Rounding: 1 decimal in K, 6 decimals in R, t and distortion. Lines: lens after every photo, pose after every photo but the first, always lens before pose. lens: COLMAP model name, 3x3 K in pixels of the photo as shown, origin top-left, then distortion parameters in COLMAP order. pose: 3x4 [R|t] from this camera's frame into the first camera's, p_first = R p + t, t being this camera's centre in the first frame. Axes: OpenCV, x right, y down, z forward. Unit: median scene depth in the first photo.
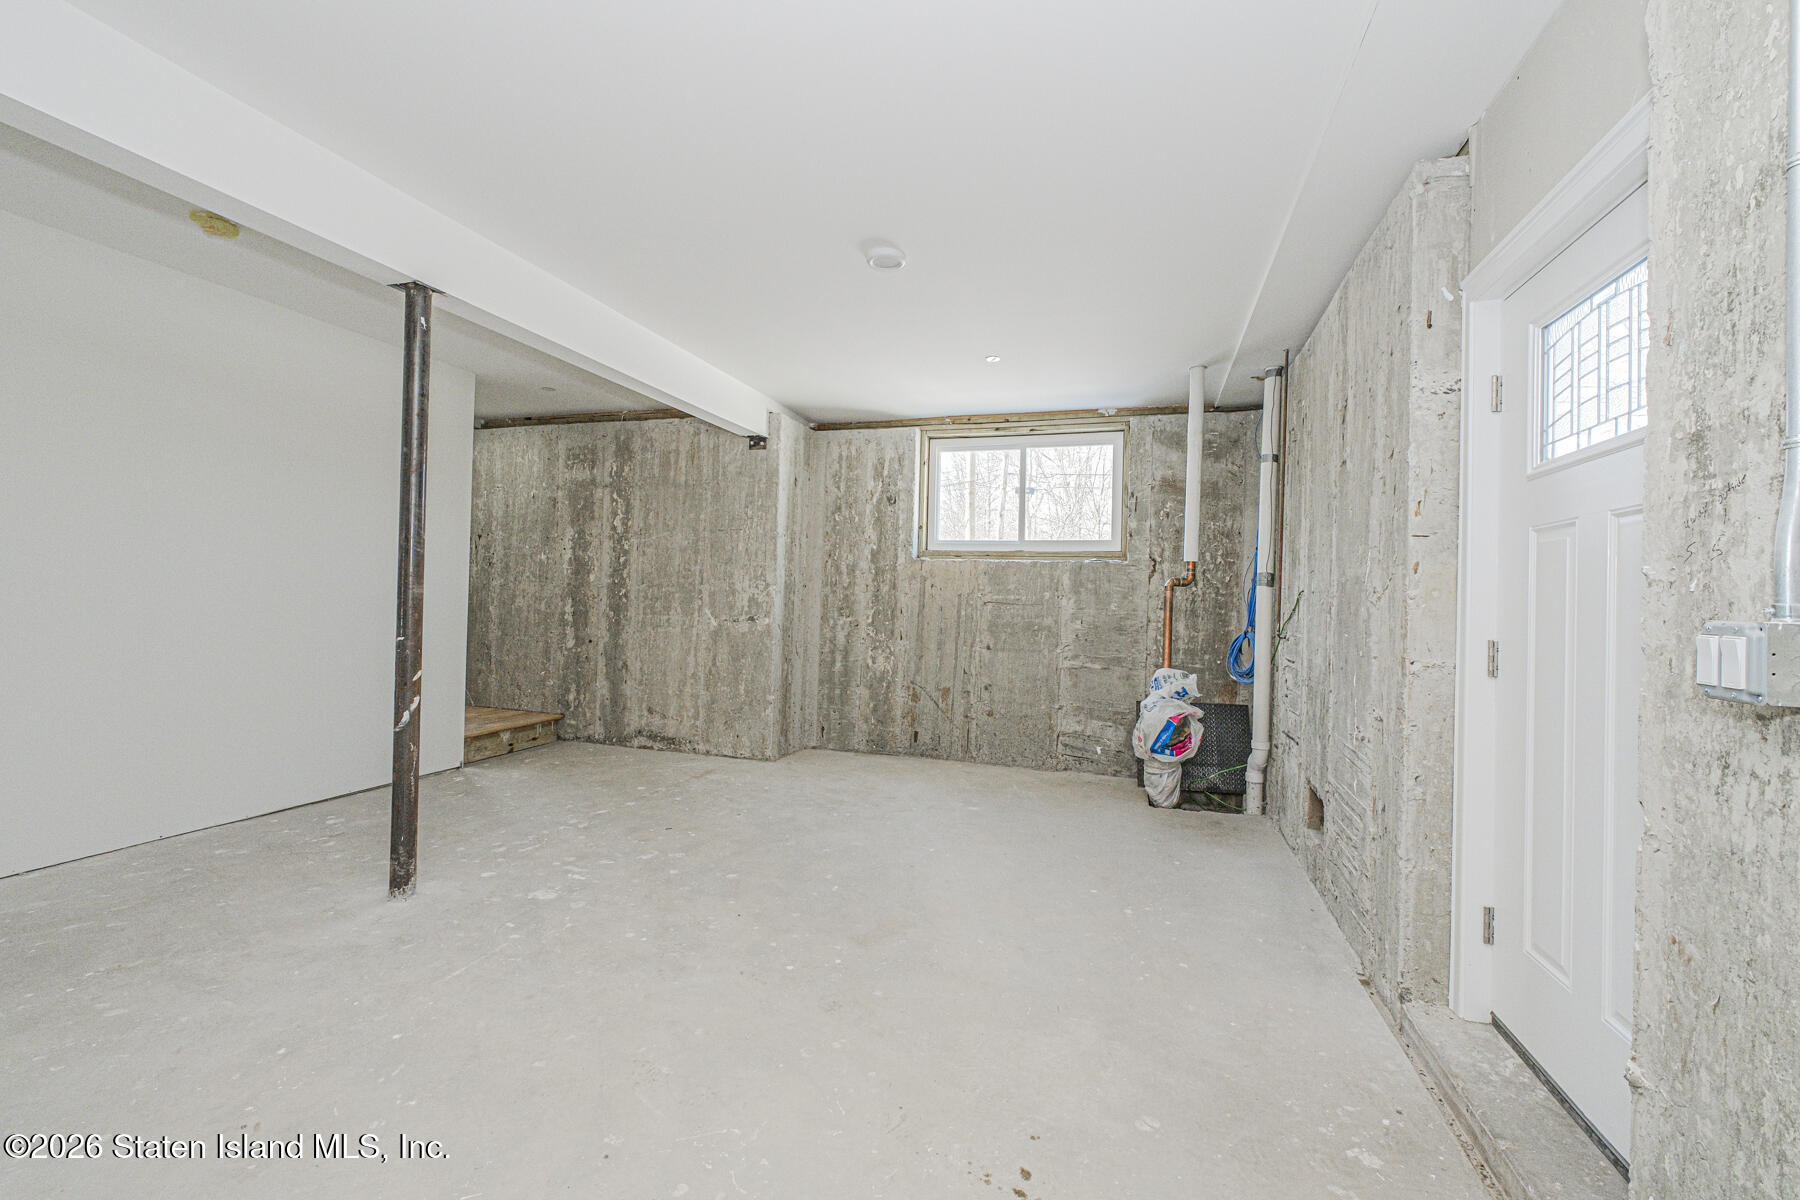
lens RADIAL K [[756.6, 0, 902.5], [0, 756.6, 596.6], [0, 0, 1]] dist [-0.000549, -0.000378]
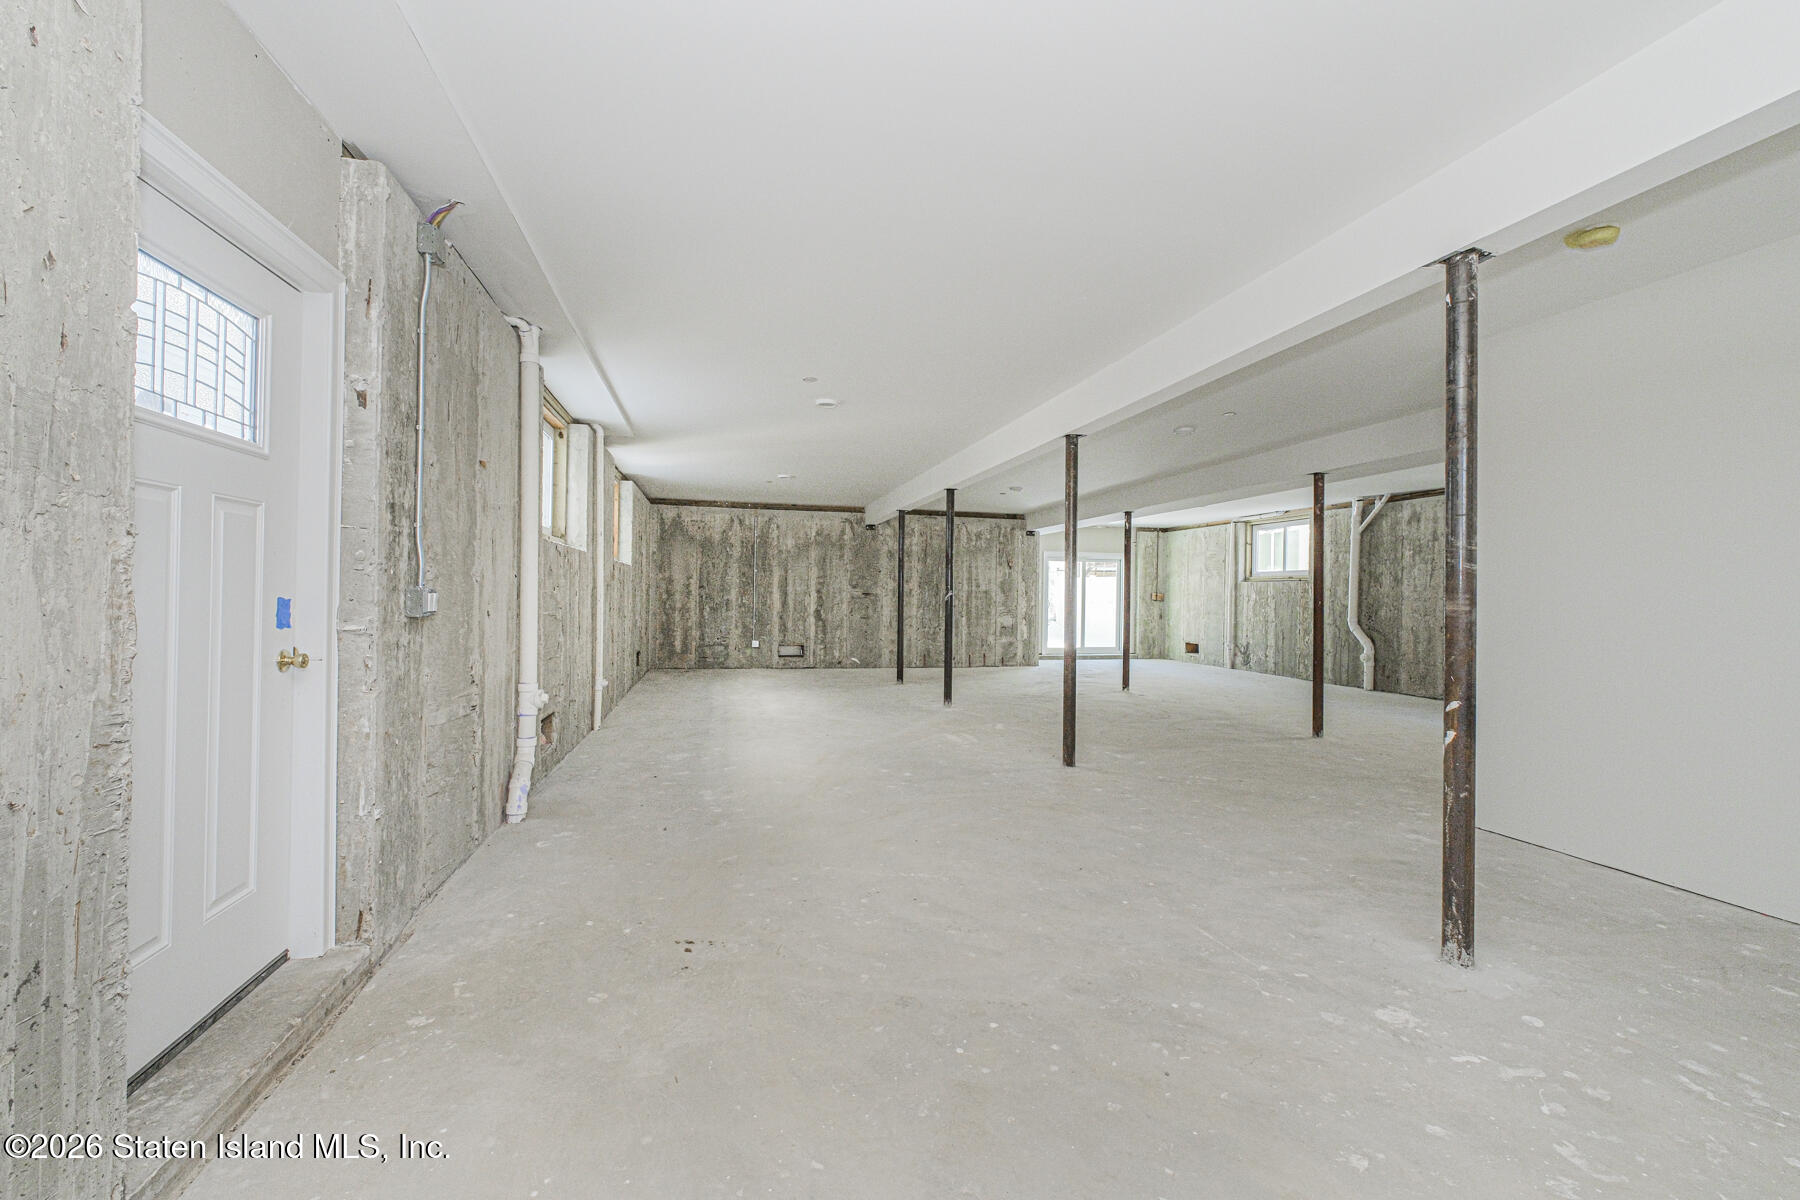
lens RADIAL K [[751.8, 0, 900.5], [0, 751.8, 594.5], [0, 0, 1]] dist [-0.001696, 0.000341]
pose [[-0.858176, -0.041303, -0.511692, 0.186988], [-0.036232, 0.999146, -0.019883, 0.009039], [0.512076, 0.001477, -0.858939, 0.780869]]
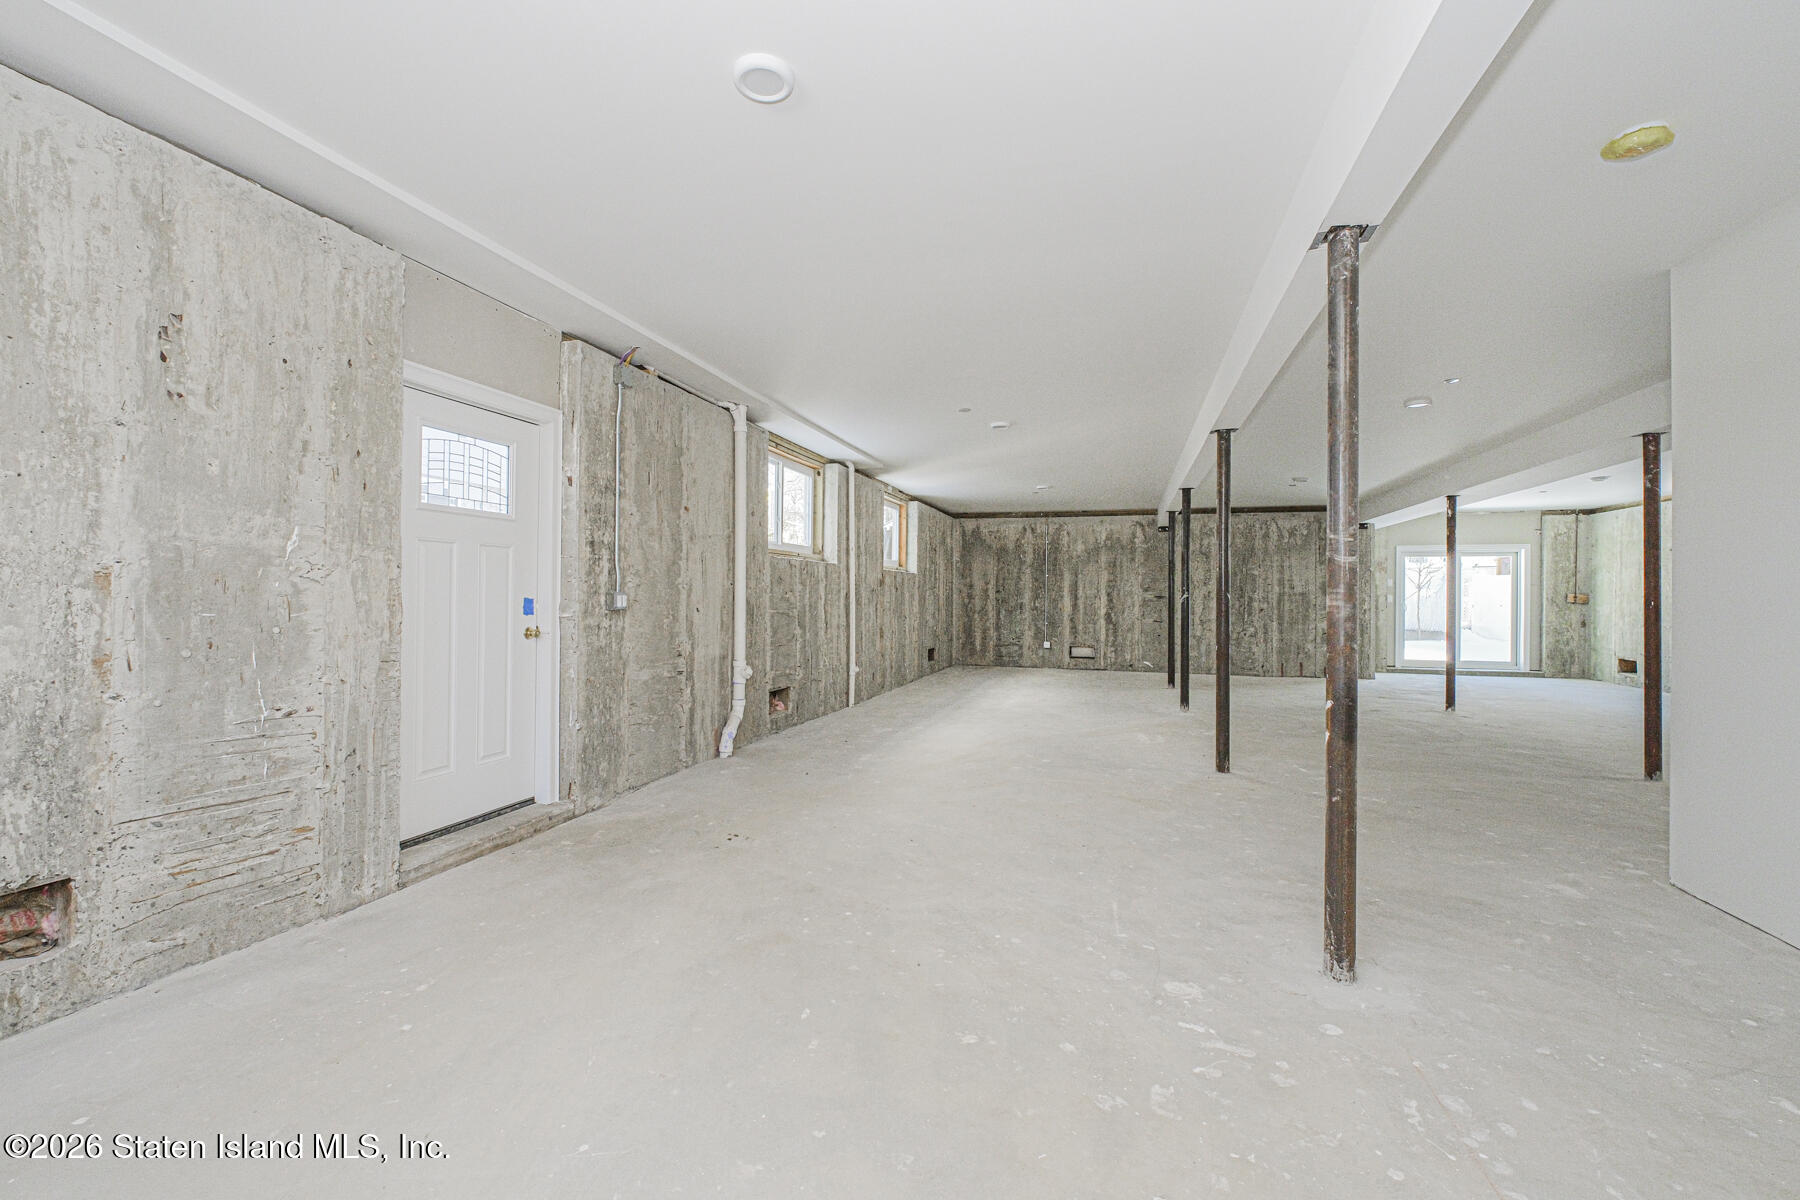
lens RADIAL K [[751.8, 0, 900.5], [0, 751.8, 594.5], [0, 0, 1]] dist [-0.001696, 0.000341]
pose [[-0.999172, -0.037002, -0.016918, -0.088593], [-0.036878, 0.999291, -0.007600, 0.003725], [0.017188, -0.006970, -0.999828, 0.999943]]
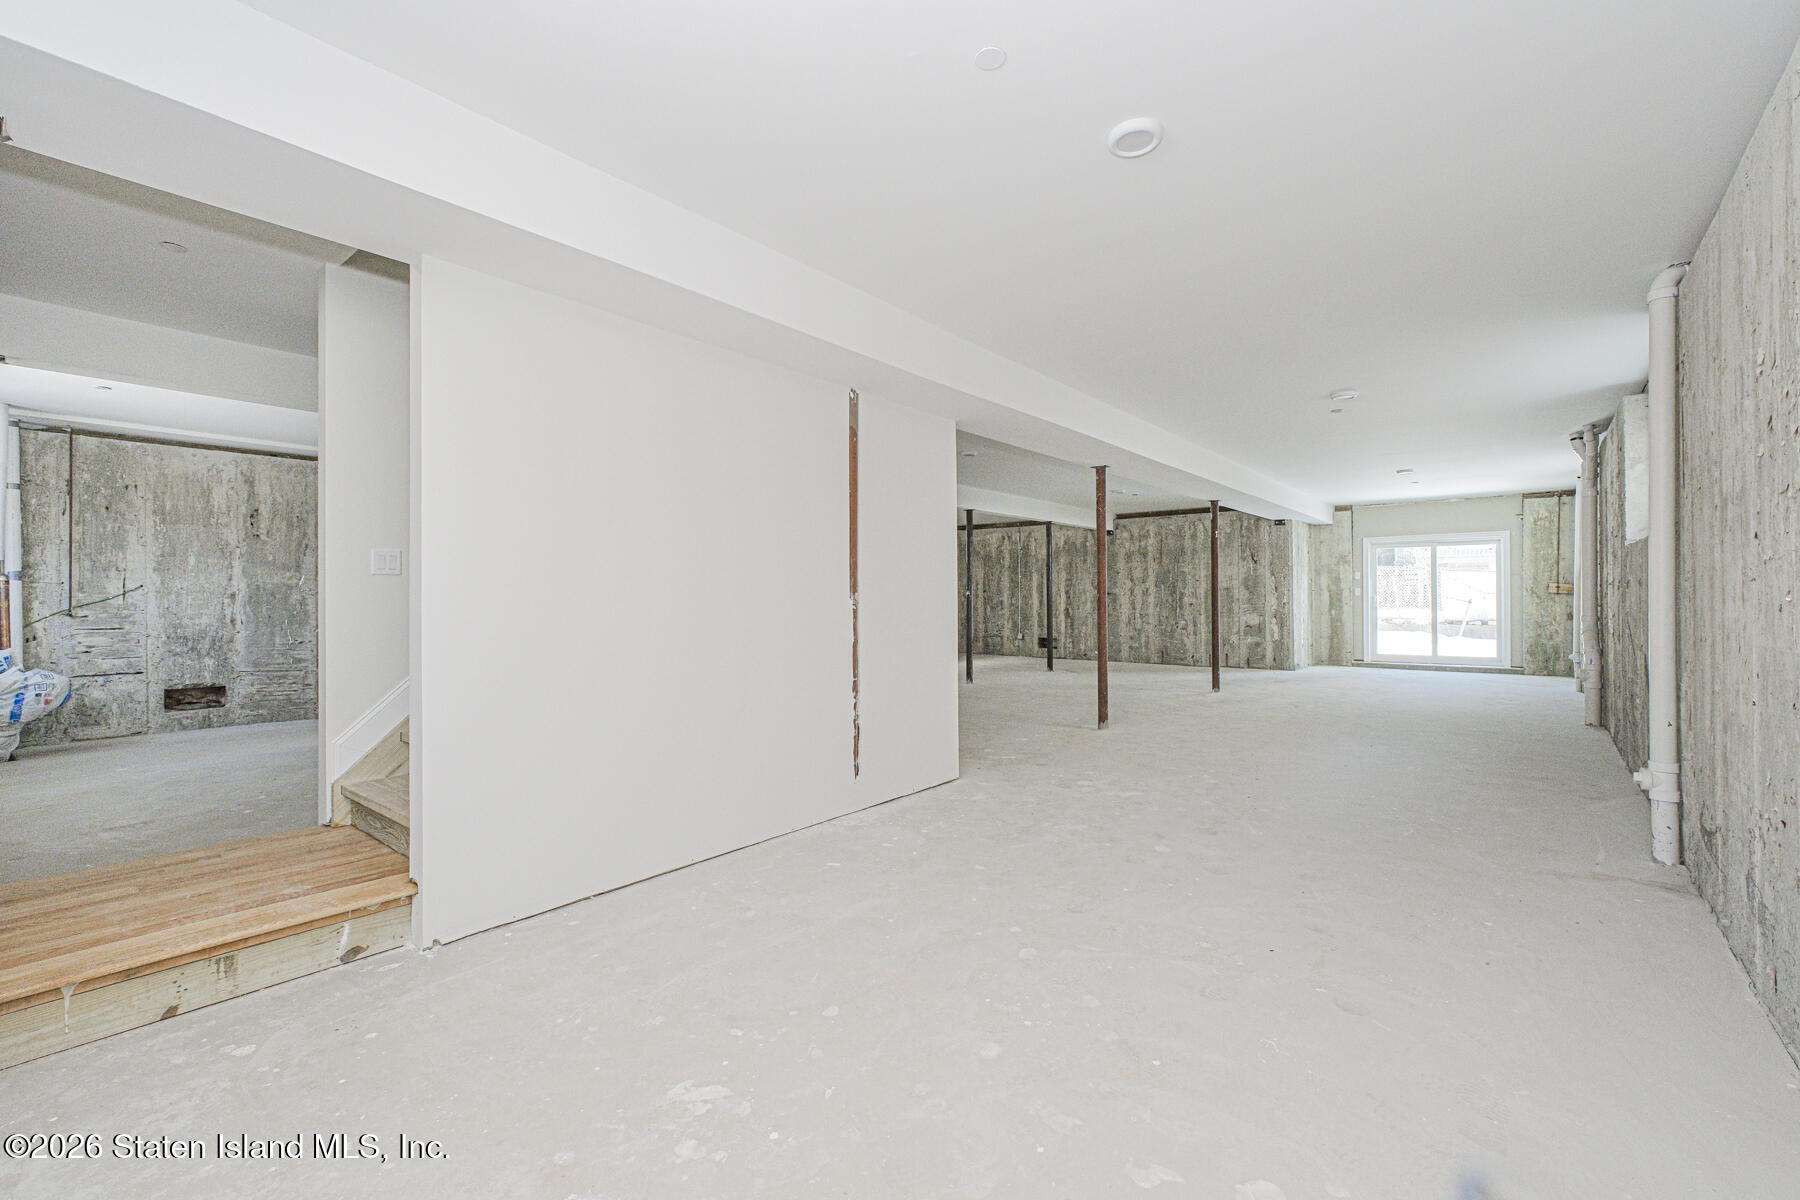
lens RADIAL K [[751.8, 0, 900.5], [0, 751.8, 594.5], [0, 0, 1]] dist [-0.001696, 0.000341]
pose [[-0.924503, -0.022476, 0.380511, -1.243649], [-0.022966, 0.999731, 0.003254, -0.024787], [-0.380482, -0.005730, -0.924771, 1.359228]]
